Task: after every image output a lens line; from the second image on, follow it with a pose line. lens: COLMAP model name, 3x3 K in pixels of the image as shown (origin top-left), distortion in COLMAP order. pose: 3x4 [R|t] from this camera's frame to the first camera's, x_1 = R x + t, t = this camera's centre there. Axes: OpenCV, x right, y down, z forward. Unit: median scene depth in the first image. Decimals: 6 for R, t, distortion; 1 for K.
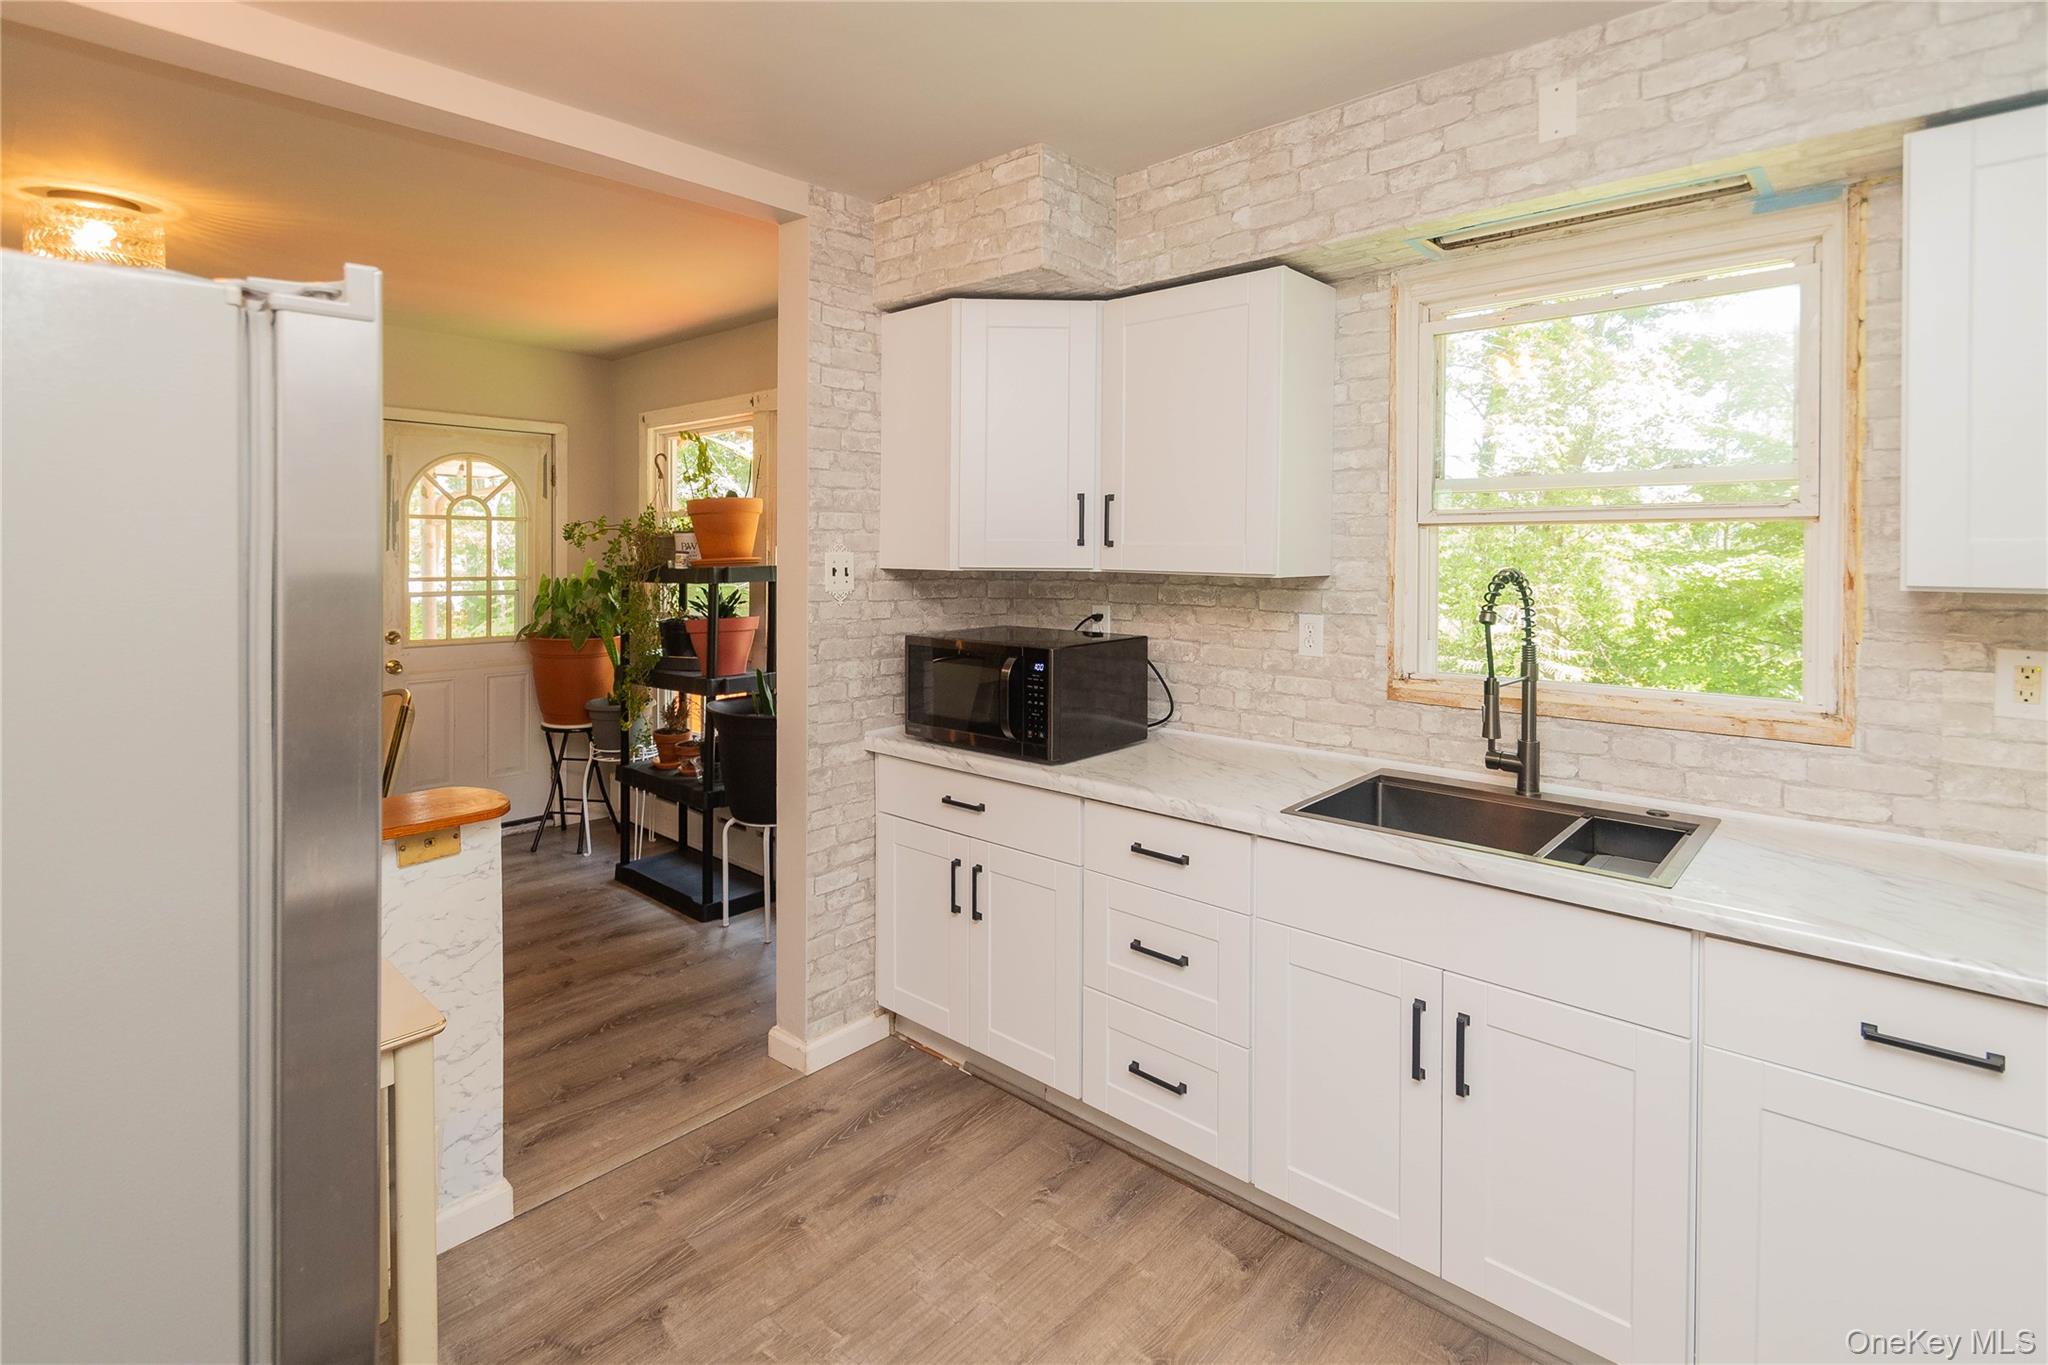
lens RADIAL K [[943.3, 0, 1030.2], [0, 943.3, 666.4], [0, 0, 1]] dist [0.000127, 0.001128]
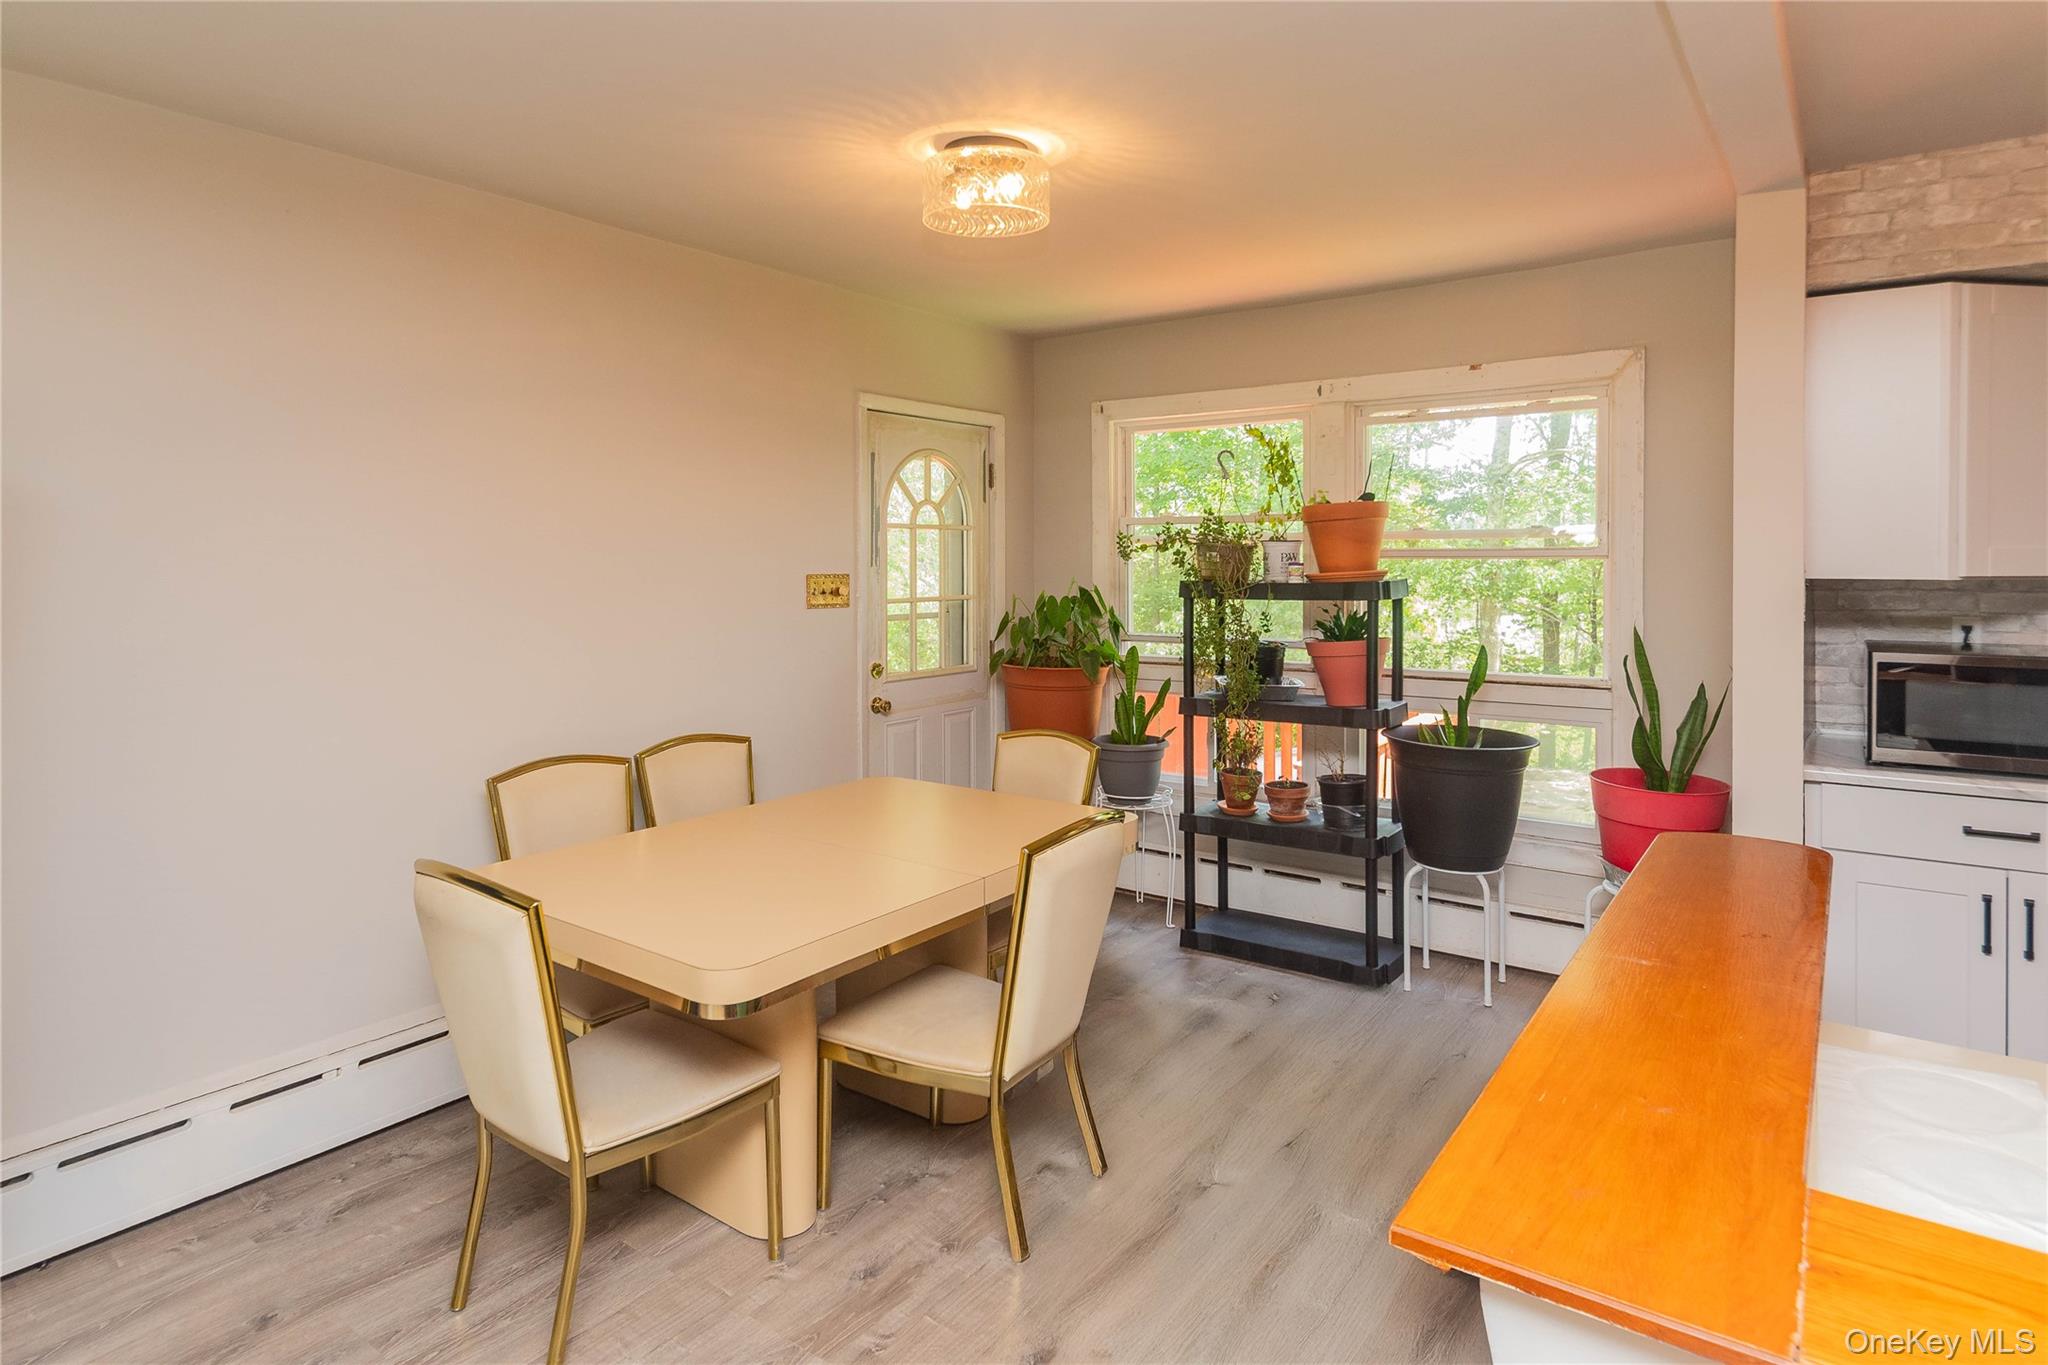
lens RADIAL K [[1089.6, 0, 1024.0], [0, 1089.6, 682.5], [0, 0, 1]] dist [-0.001555, -0.007159]
pose [[0.994746, -0.020186, 0.100364, -0.964905], [0.021681, 0.999669, -0.013822, -0.005587], [-0.100052, 0.015926, 0.994855, 0.046937]]
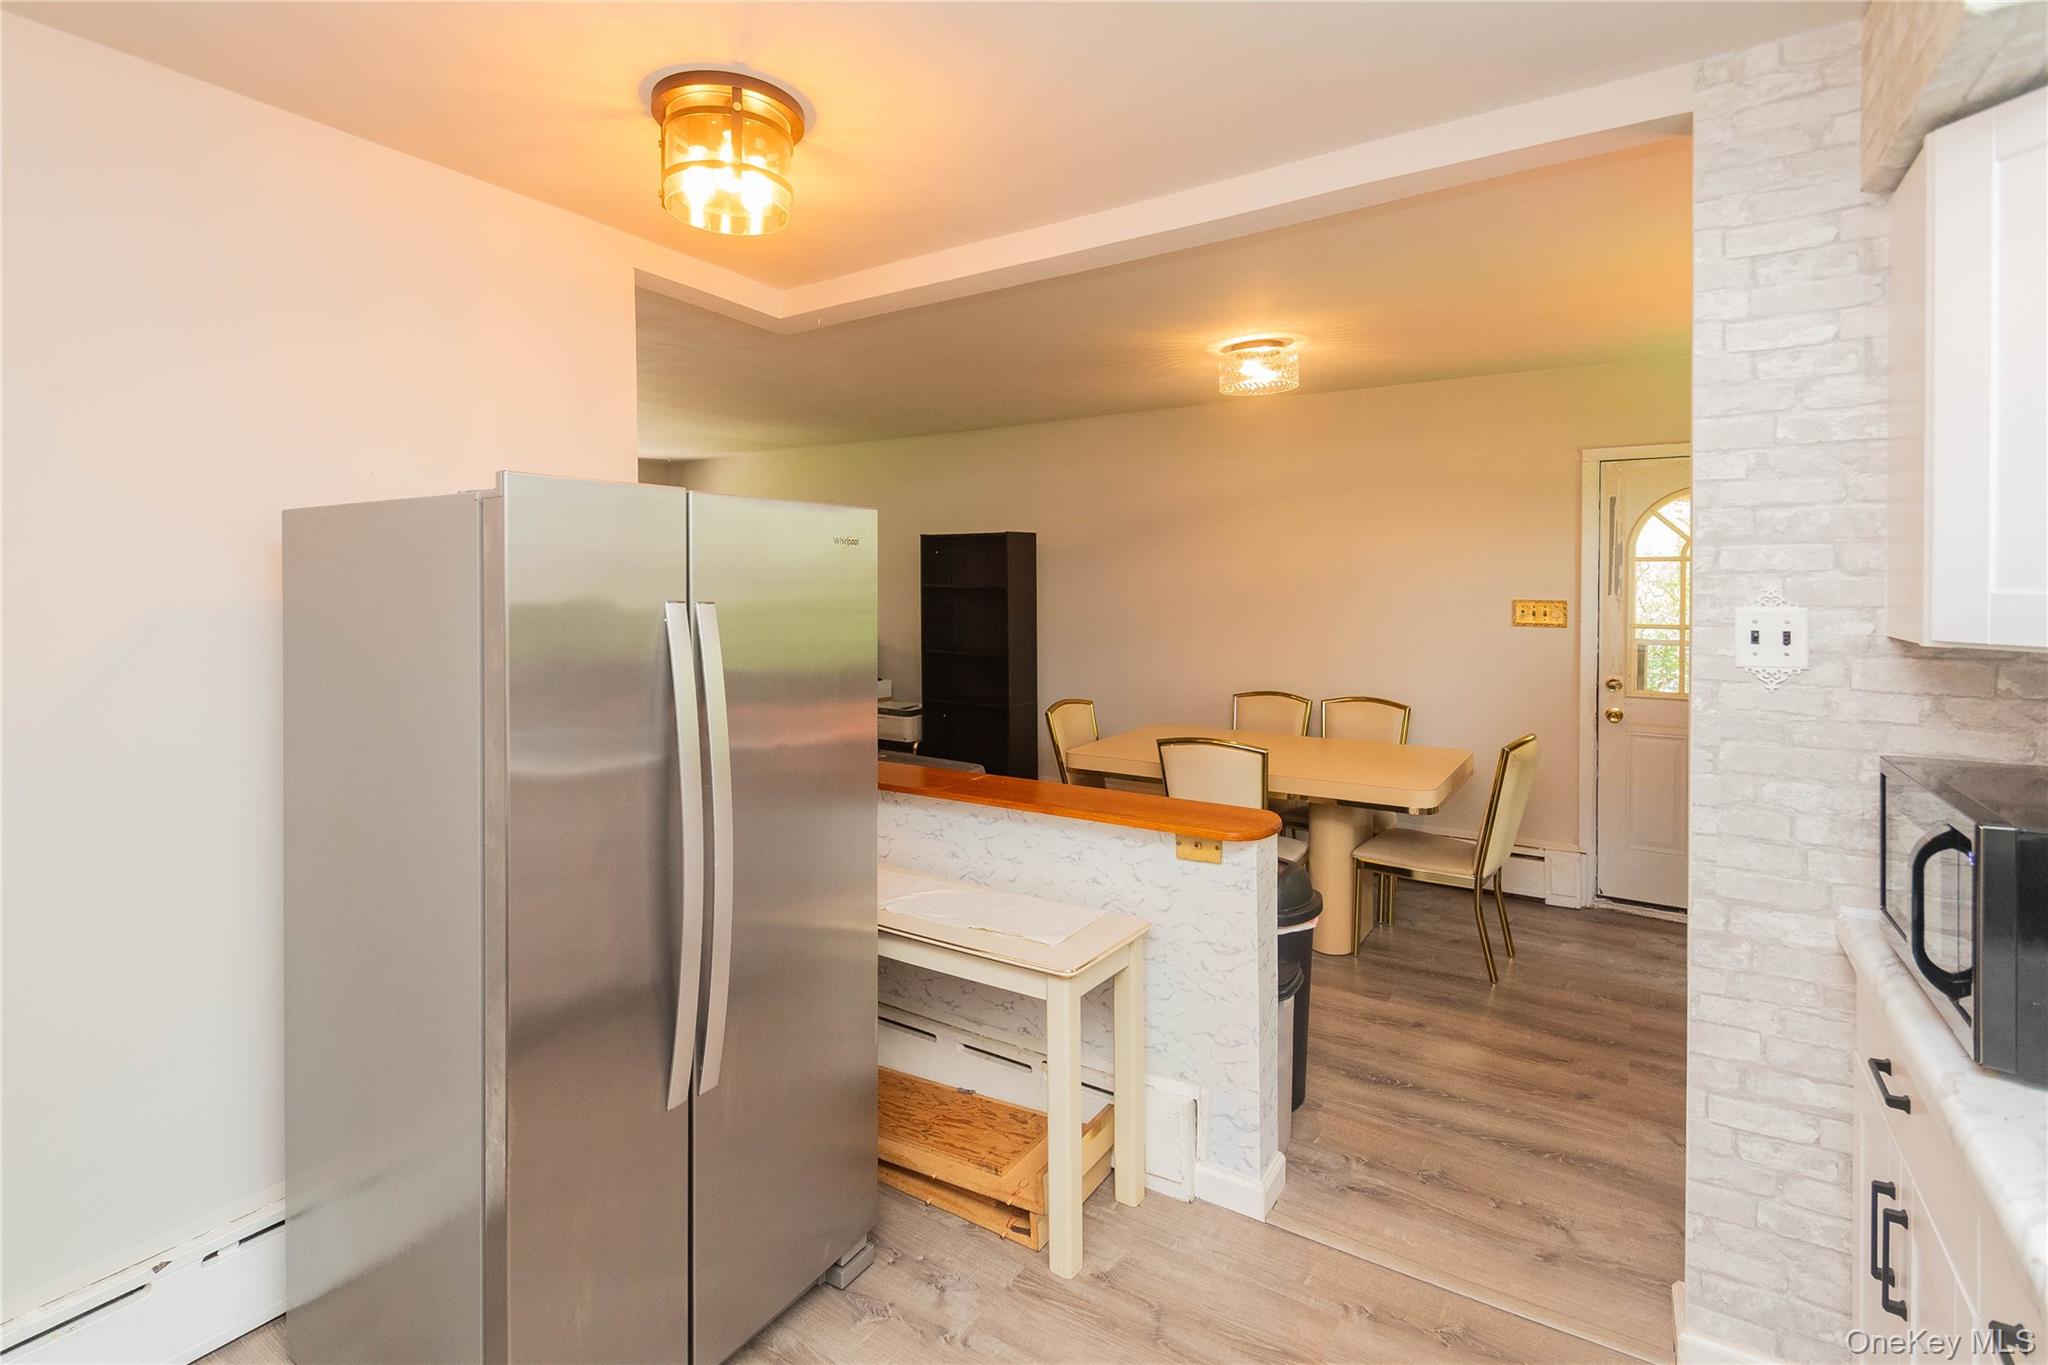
lens RADIAL K [[990.6, 0, 1024.0], [0, 990.6, 682.5], [0, 0, 1]] dist [0.003034, 0.000369]
pose [[0.151769, 0.095809, -0.983762, 0.362756], [-0.123804, 0.989295, 0.077248, -0.057302], [0.980632, 0.110070, 0.162006, 0.387640]]
